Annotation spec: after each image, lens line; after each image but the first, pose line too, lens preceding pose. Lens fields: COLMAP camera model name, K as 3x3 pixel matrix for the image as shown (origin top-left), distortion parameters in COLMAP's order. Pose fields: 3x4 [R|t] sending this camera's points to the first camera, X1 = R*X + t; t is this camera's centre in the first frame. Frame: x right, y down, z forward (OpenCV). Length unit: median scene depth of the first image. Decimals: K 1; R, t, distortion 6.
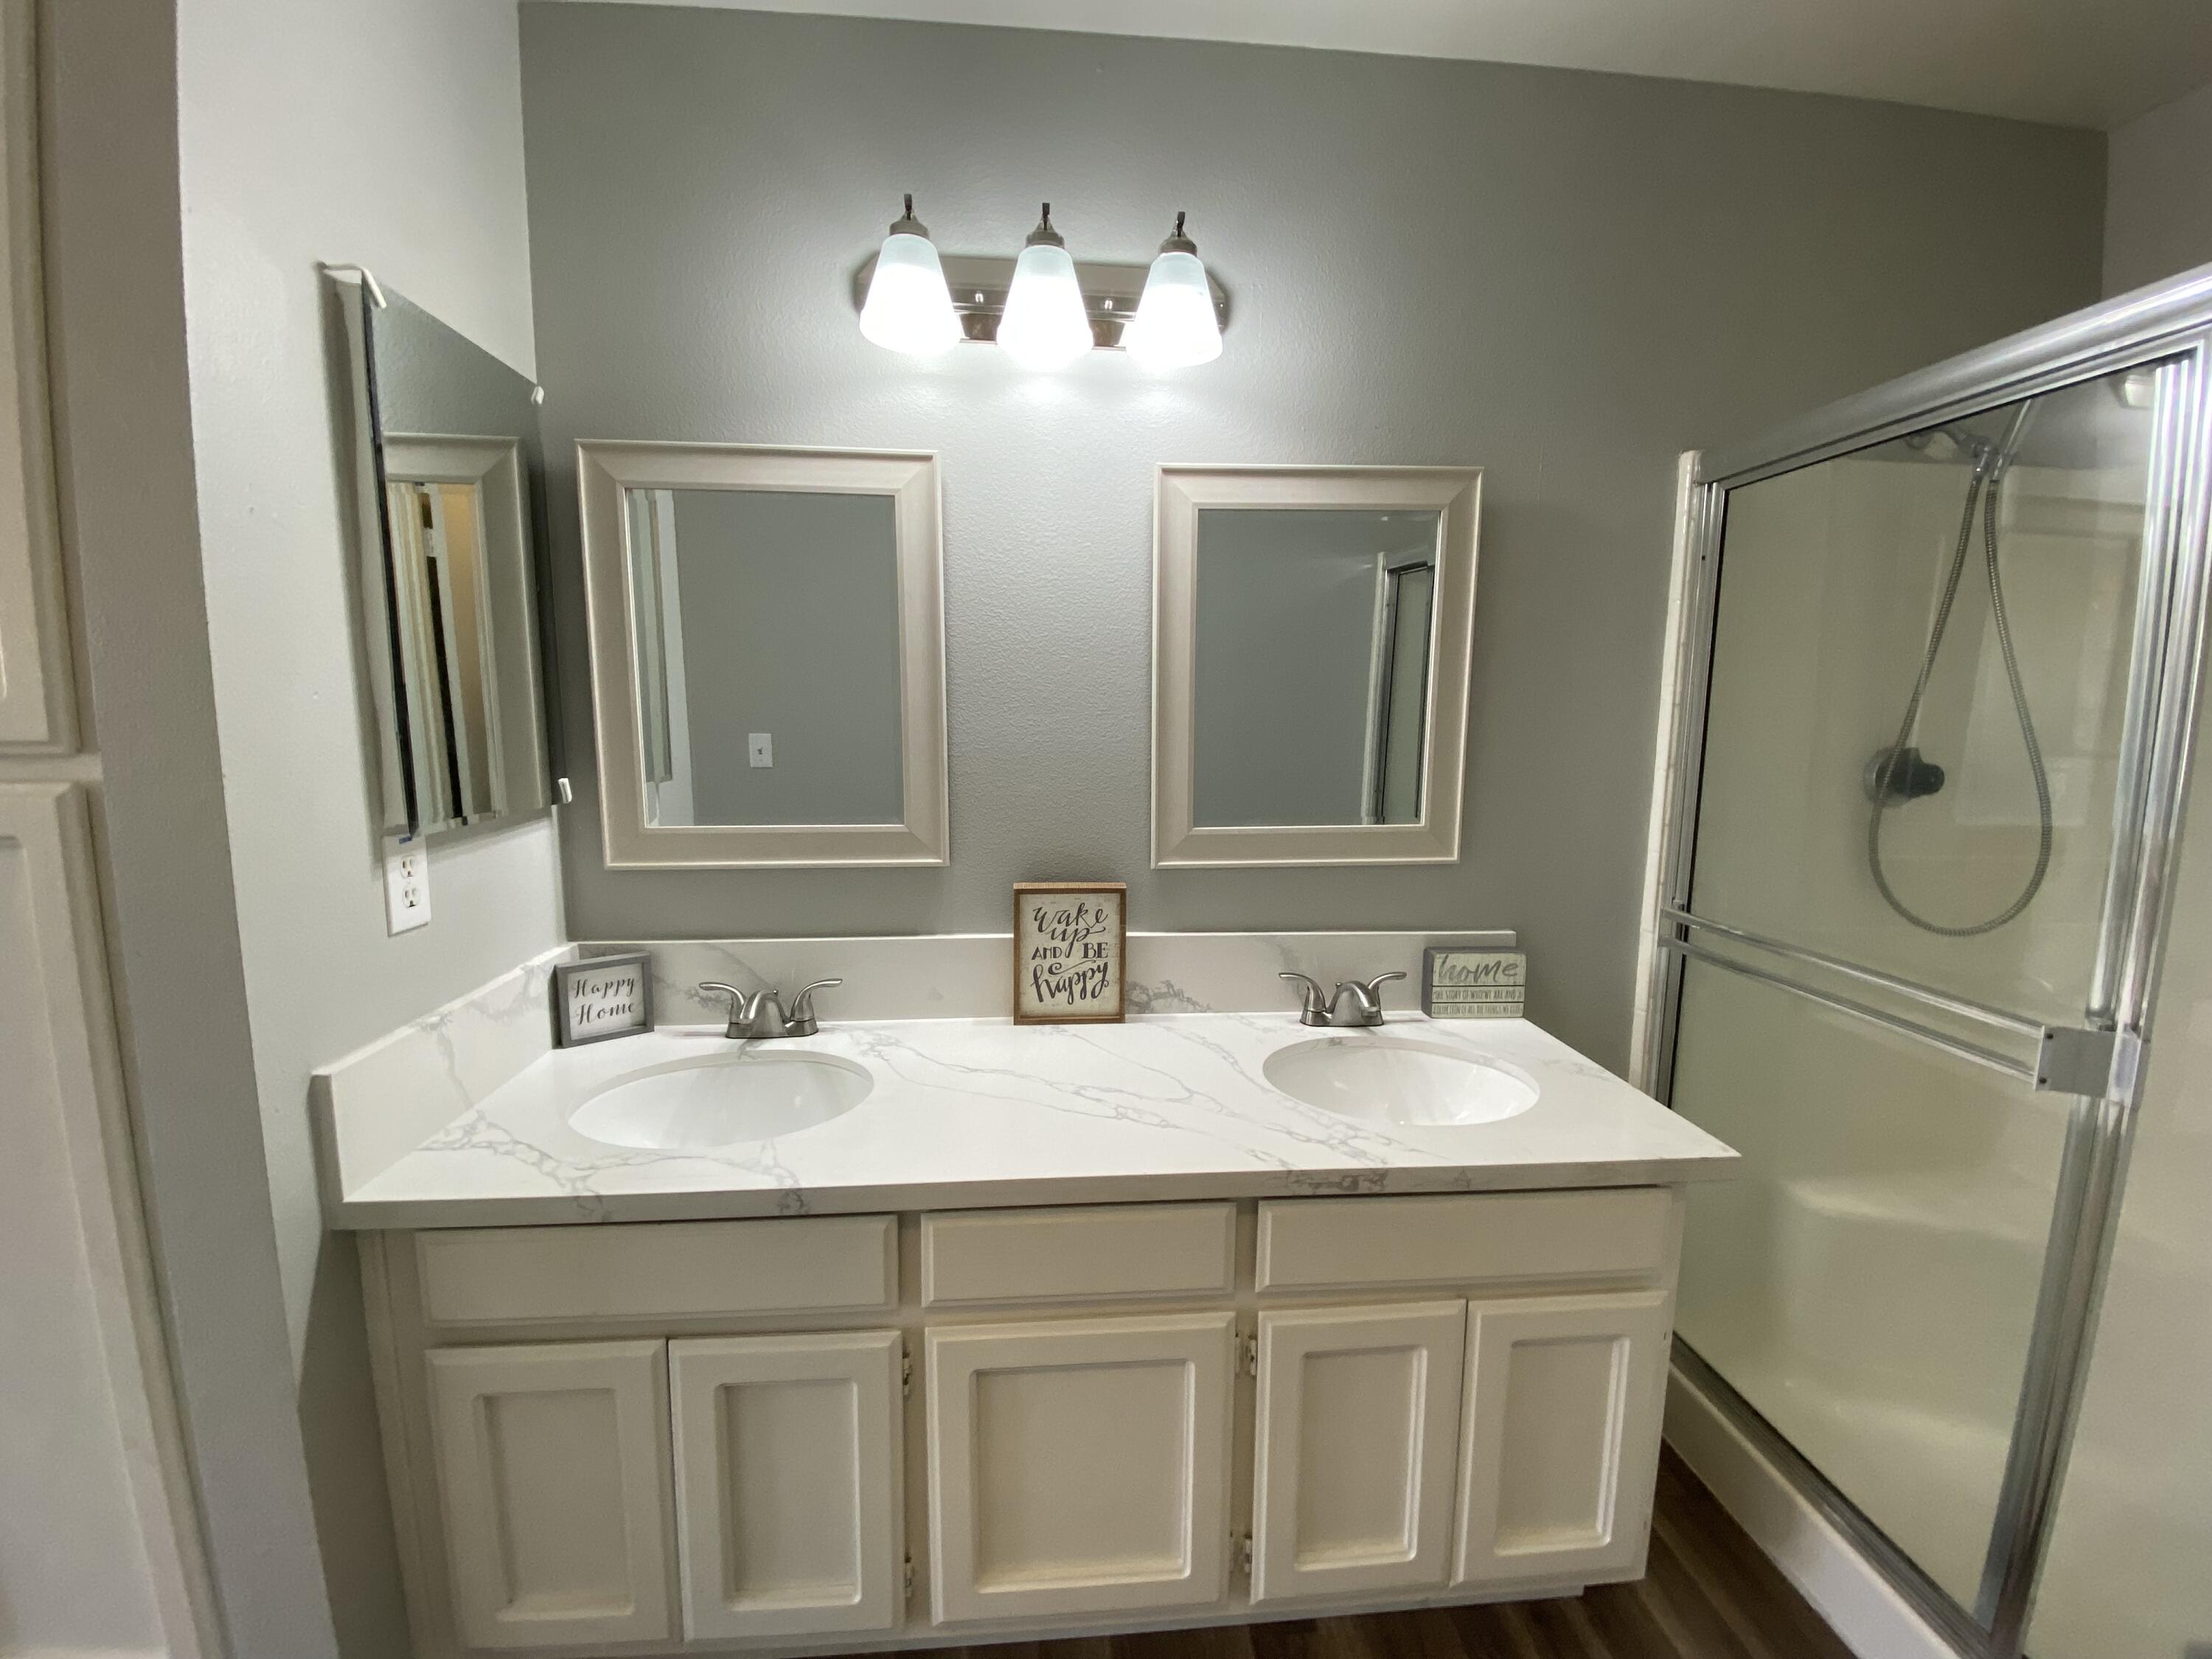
lens RADIAL K [[896.2, 0, 1100.5], [0, 896.2, 808.8], [0, 0, 1]] dist [0.017676, -0.019012]
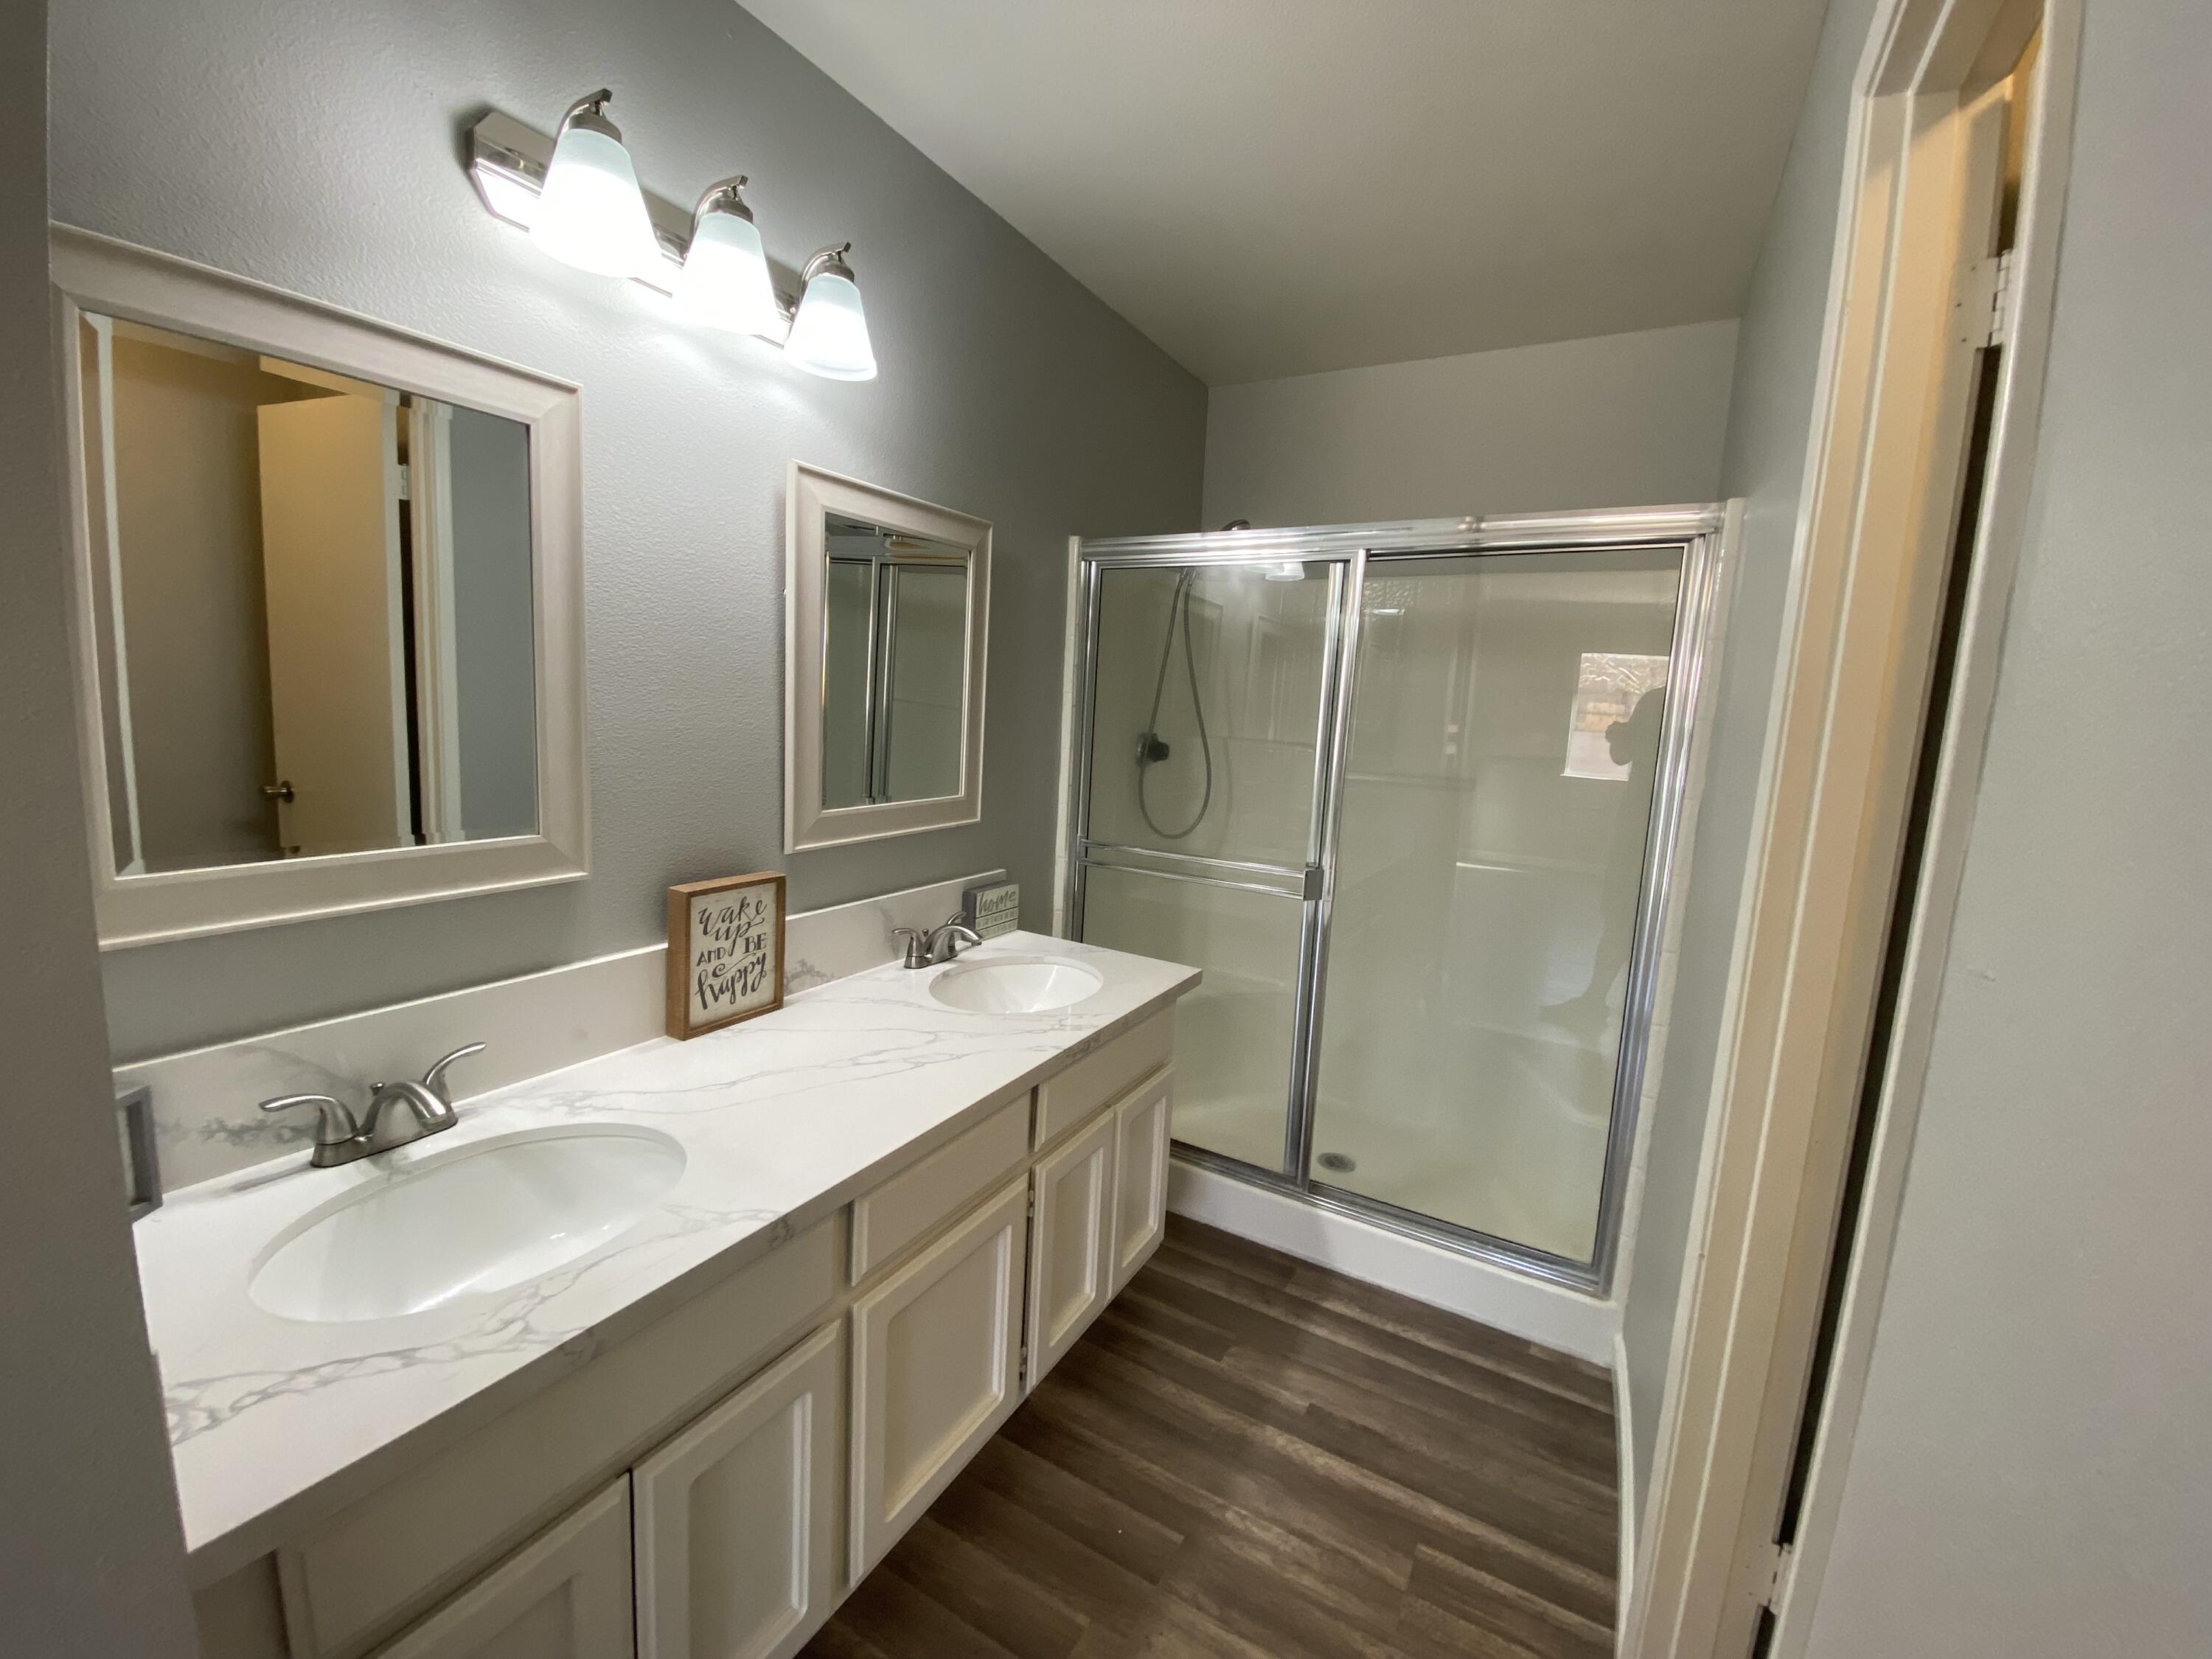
lens RADIAL K [[896.2, 0, 1113.6], [0, 896.2, 809.8], [0, 0, 1]] dist [0.017676, -0.019012]
pose [[0.553598, -0.076592, 0.829255, -0.600150], [0.045256, 0.997057, 0.061878, -0.031982], [-0.831554, 0.003273, 0.555435, 0.120164]]
